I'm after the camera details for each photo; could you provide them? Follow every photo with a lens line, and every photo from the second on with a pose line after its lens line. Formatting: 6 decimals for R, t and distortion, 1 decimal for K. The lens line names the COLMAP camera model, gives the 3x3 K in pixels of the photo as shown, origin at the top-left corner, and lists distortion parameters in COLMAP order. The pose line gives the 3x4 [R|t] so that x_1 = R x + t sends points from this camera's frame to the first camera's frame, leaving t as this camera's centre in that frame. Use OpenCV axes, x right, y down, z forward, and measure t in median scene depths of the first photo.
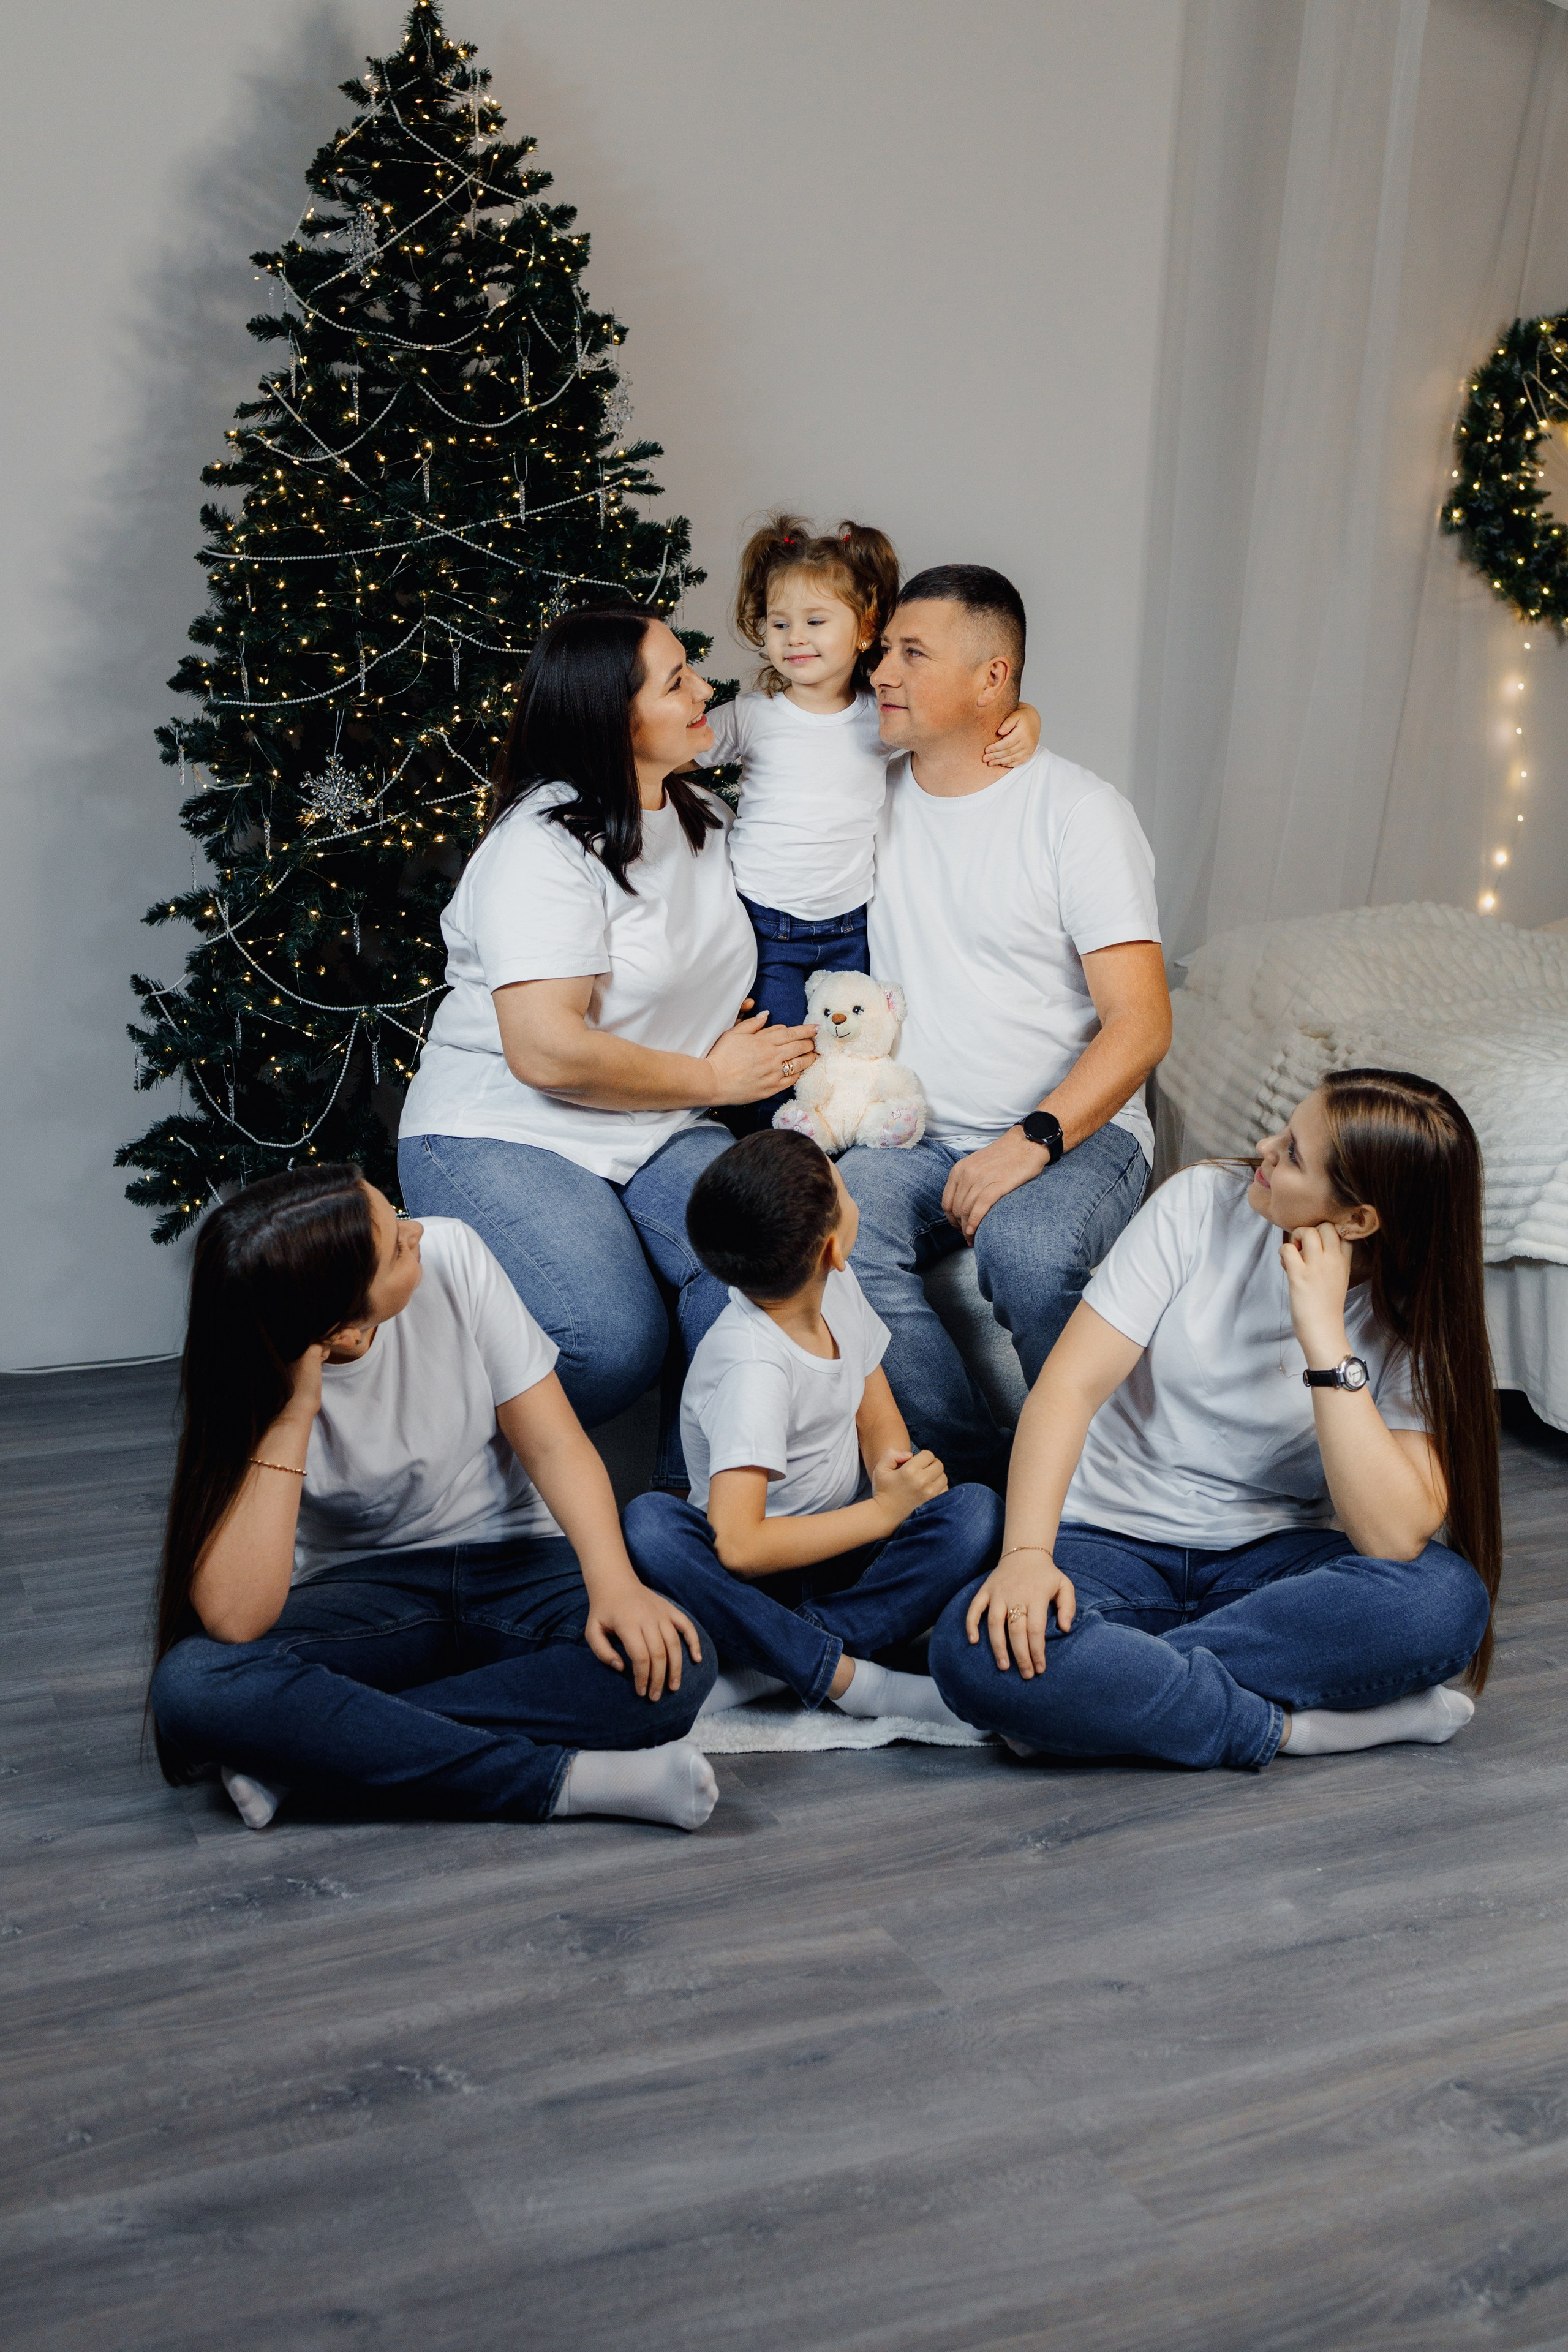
lens RADIAL K [[2606.1, 0, 876.1], [0, 2606.1, 1007.4], [0, 0, 1]] dist [0.012297, 0.027714]
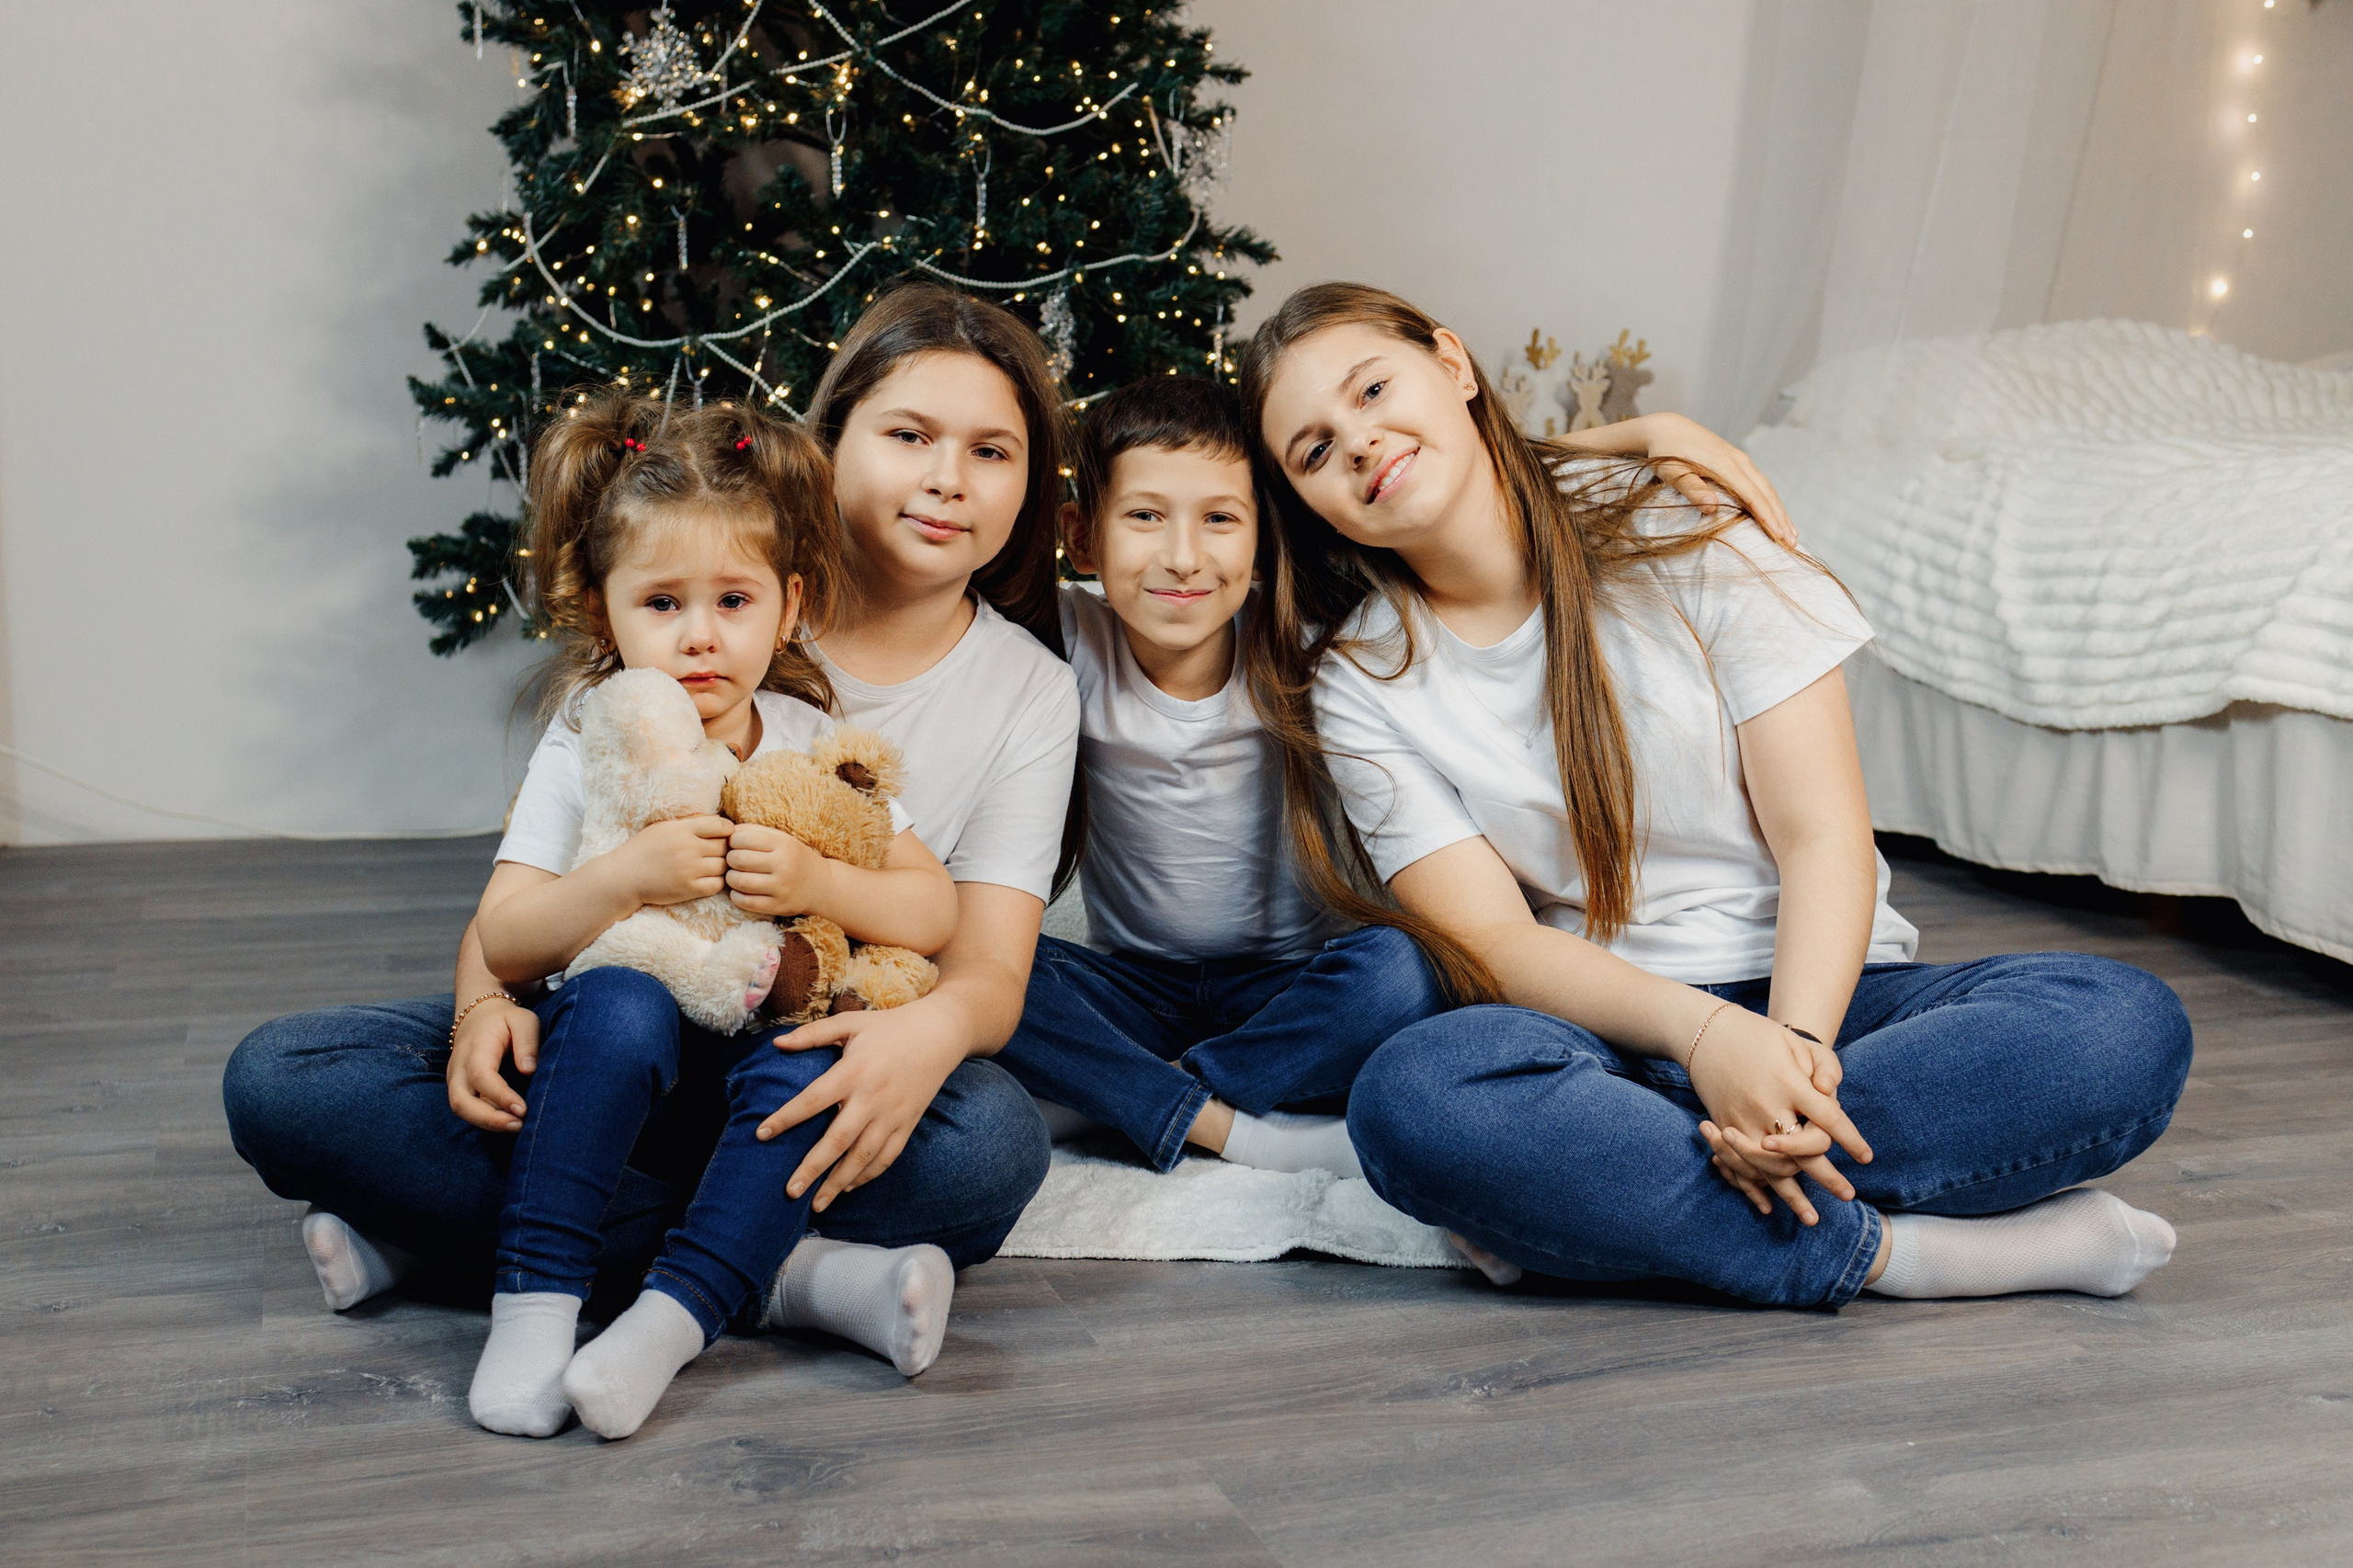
lens RADIAL K [[2570.2, 0, 1260.1], [0, 2570.2, 868.2], [0, 0, 1]] dist [0.003537, -0.004599]
pose [[0.994058, 0.029826, -0.104690, 0.071200], [-0.027077, 0.999253, 0.027582, 0.171905], [0.105435, -0.024584, 0.994122, 0.350810]]
